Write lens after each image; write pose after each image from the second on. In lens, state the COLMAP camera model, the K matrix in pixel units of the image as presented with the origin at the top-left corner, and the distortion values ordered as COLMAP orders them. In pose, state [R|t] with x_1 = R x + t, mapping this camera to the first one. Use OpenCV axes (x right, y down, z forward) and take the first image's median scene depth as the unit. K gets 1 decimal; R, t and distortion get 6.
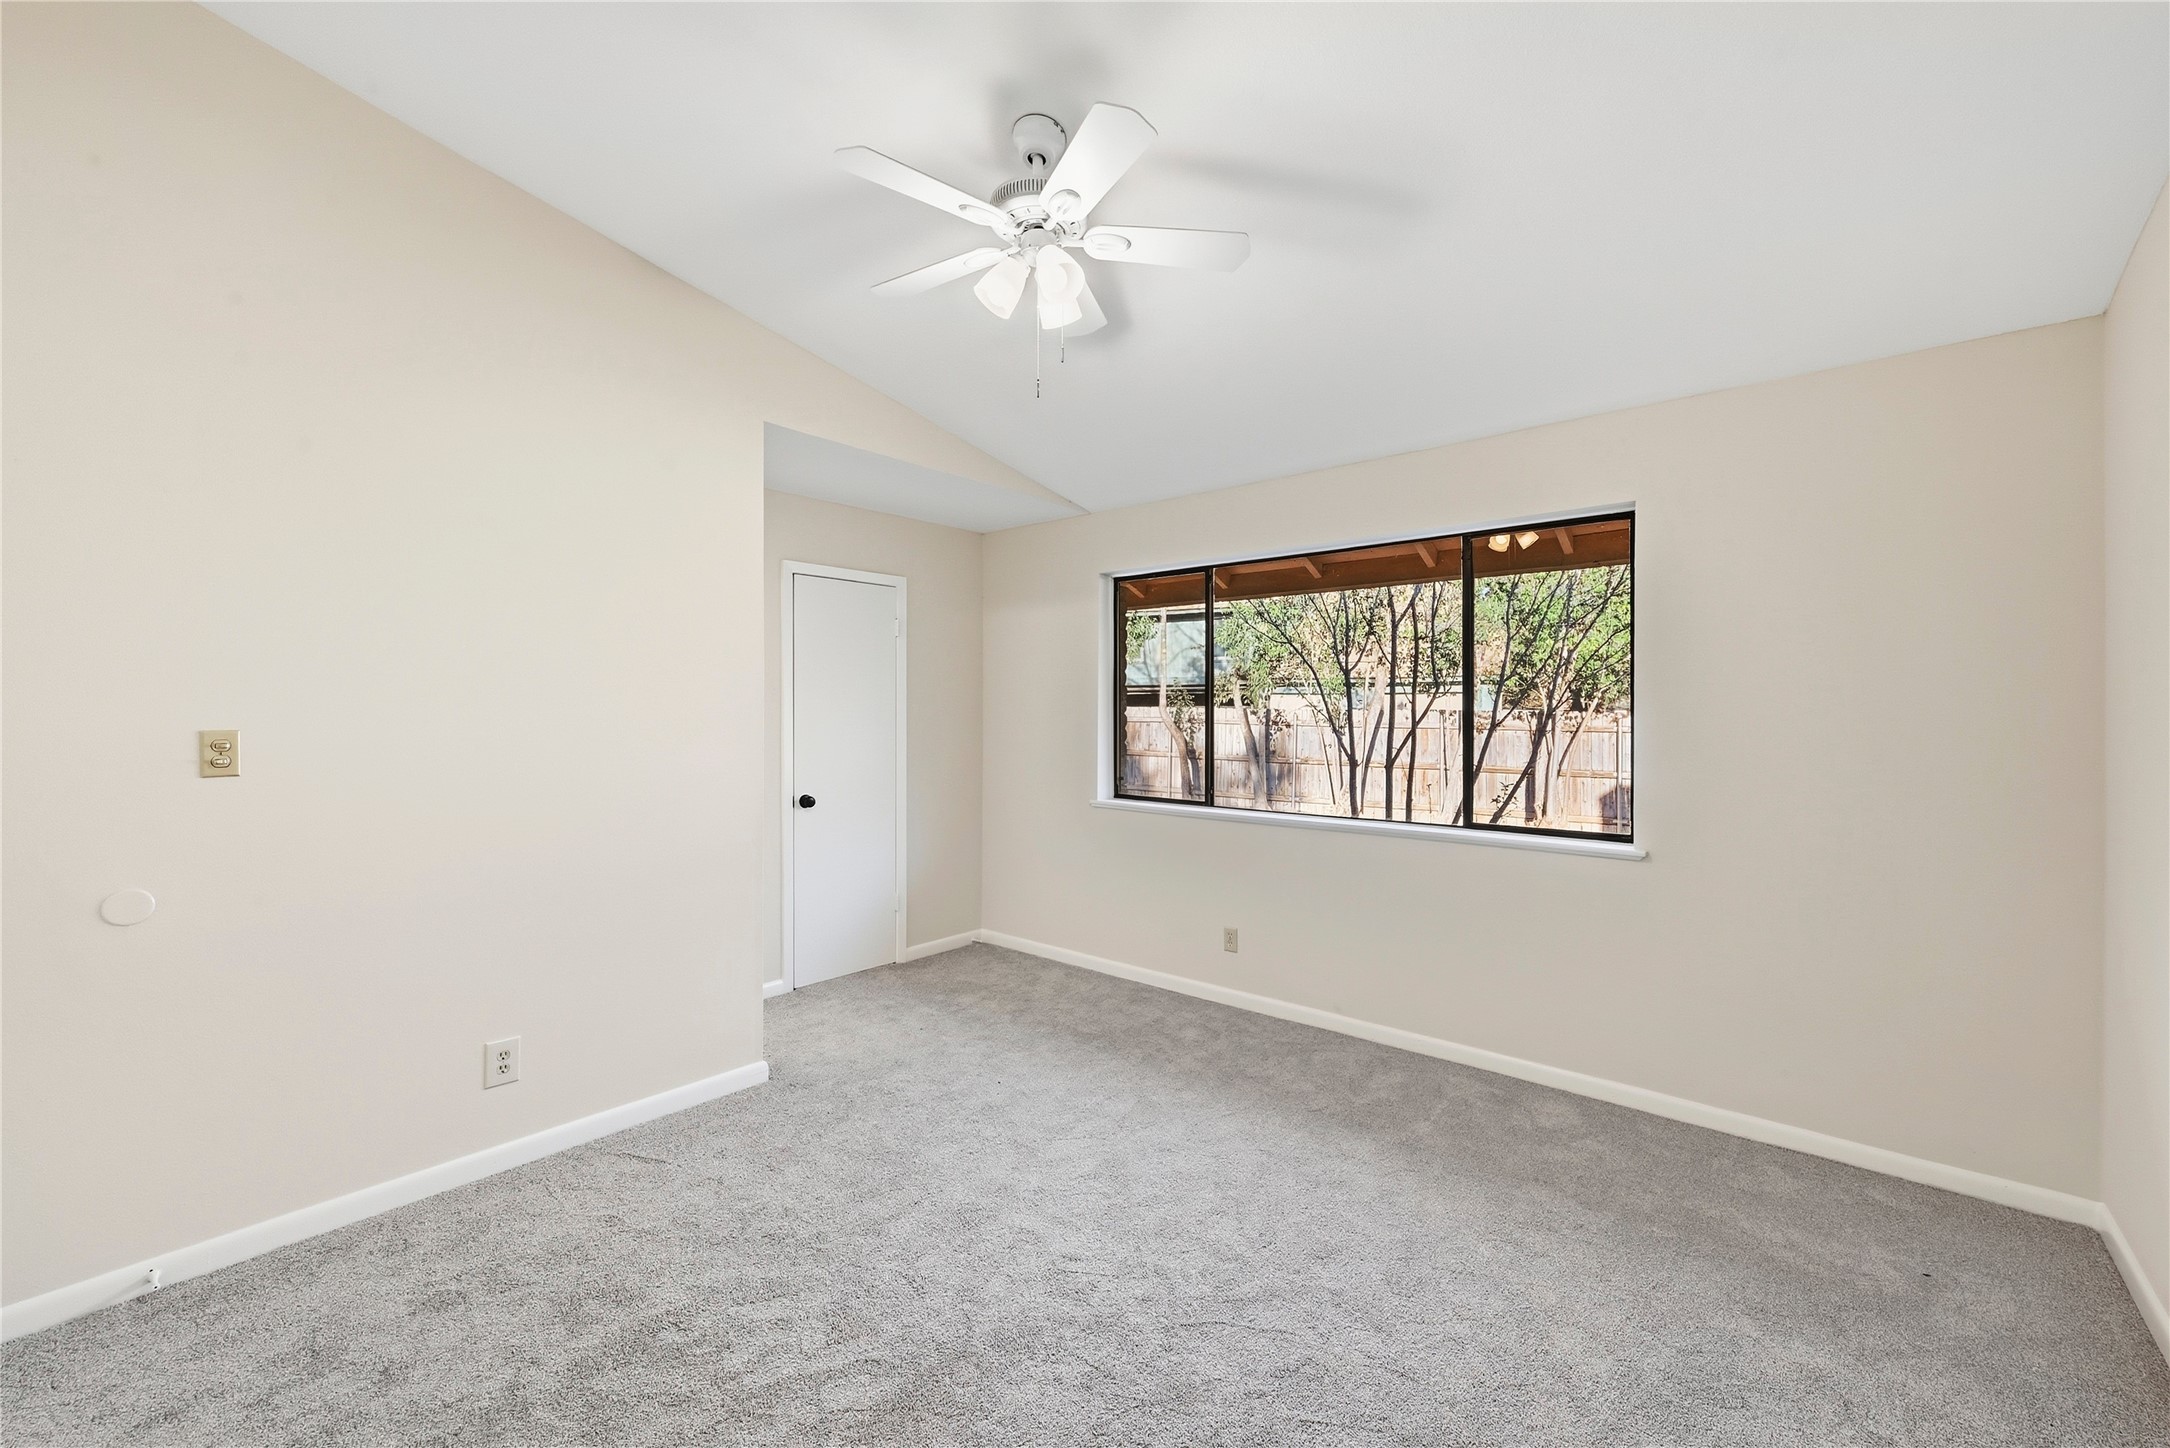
lens RADIAL K [[867.4, 0, 1087.0], [0, 867.4, 714.6], [0, 0, 1]] dist [0.008030, -0.000368]
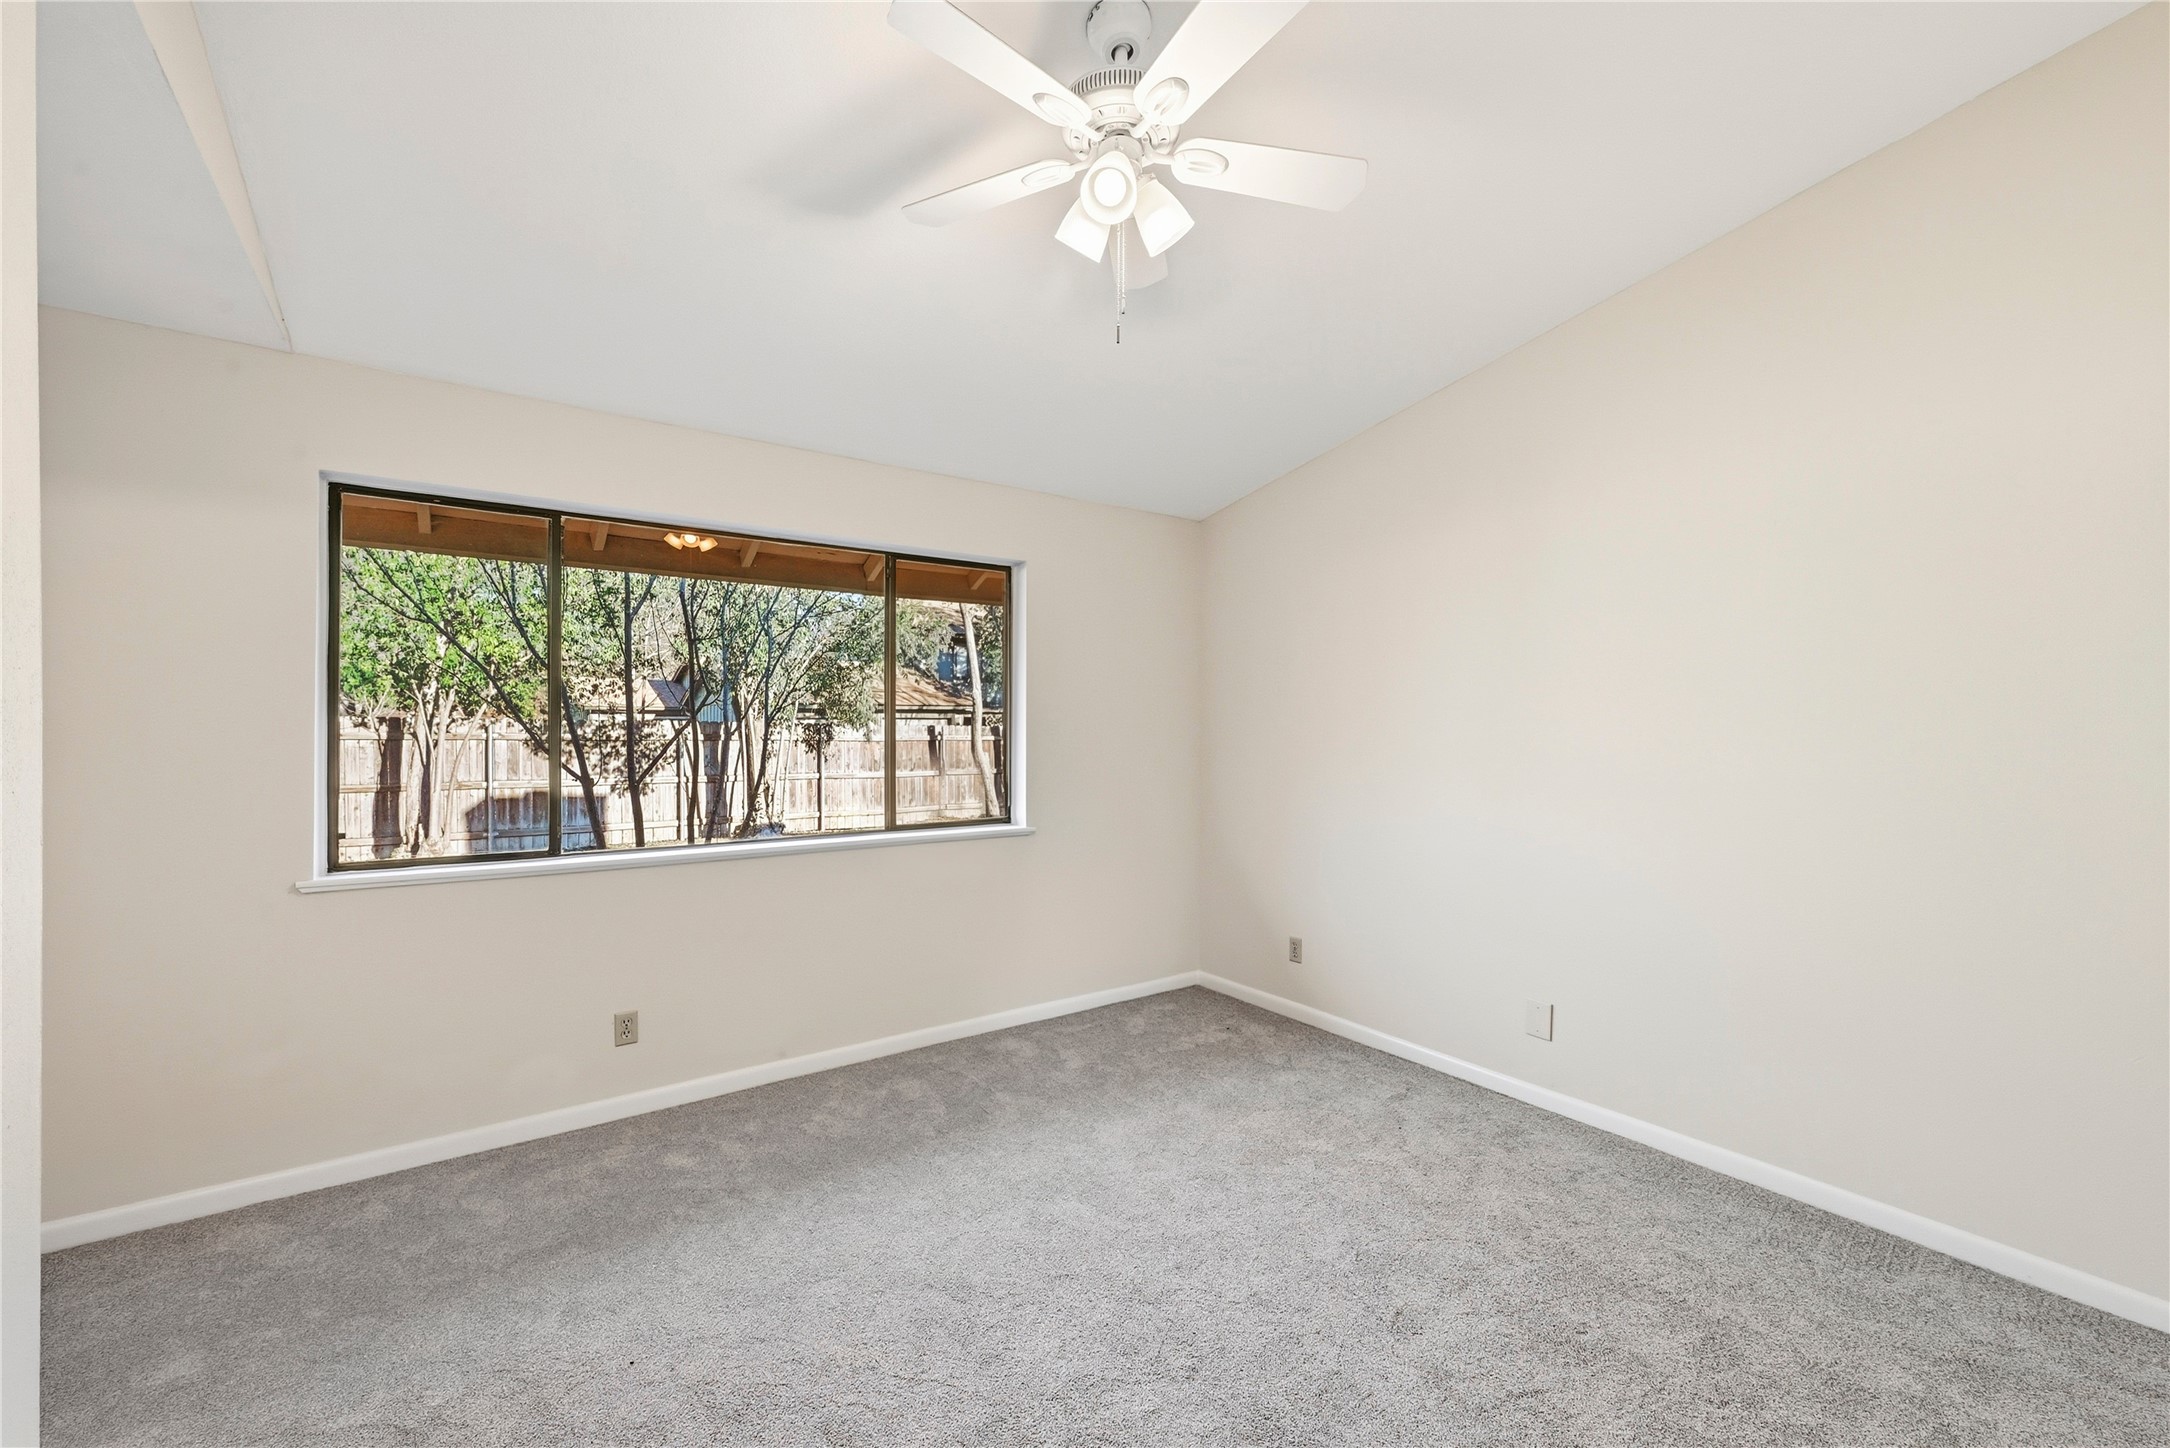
lens RADIAL K [[867.4, 0, 1087.0], [0, 867.4, 714.6], [0, 0, 1]] dist [0.008030, -0.000368]
pose [[0.242197, 0.006473, 0.970205, -0.434954], [-0.000138, 0.999978, -0.006637, -0.002440], [-0.970227, 0.001473, 0.242193, 0.414284]]
